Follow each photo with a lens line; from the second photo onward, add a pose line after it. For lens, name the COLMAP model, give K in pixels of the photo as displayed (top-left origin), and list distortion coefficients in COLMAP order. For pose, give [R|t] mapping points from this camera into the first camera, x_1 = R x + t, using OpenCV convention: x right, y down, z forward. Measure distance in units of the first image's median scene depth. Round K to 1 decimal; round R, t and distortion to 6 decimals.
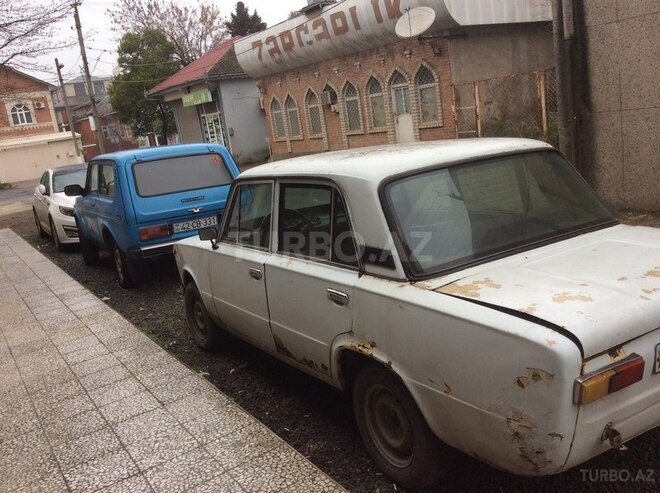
lens RADIAL K [[641.3, 0, 330.0], [0, 641.3, 246.5], [0, 0, 1]] dist [-0.004316, -0.003823]
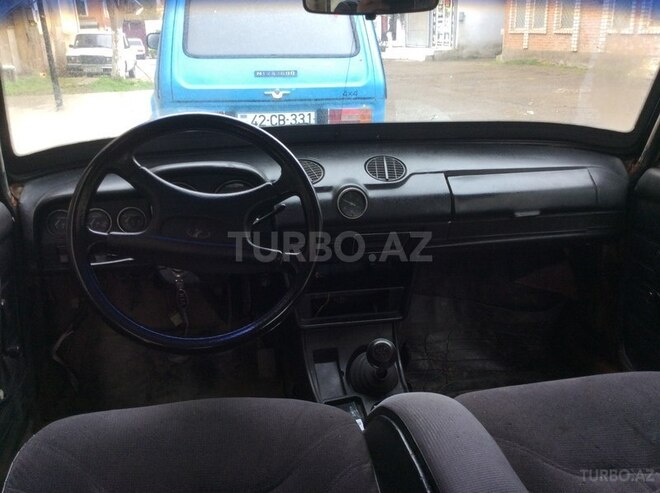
lens RADIAL K [[641.3, 0, 330.0], [0, 641.3, 246.5], [0, 0, 1]] dist [-0.004316, -0.003823]
pose [[0.925224, 0.223462, -0.306636, 0.010757], [-0.174341, 0.968182, 0.179522, -0.012173], [0.336996, -0.112639, 0.934744, 0.159222]]
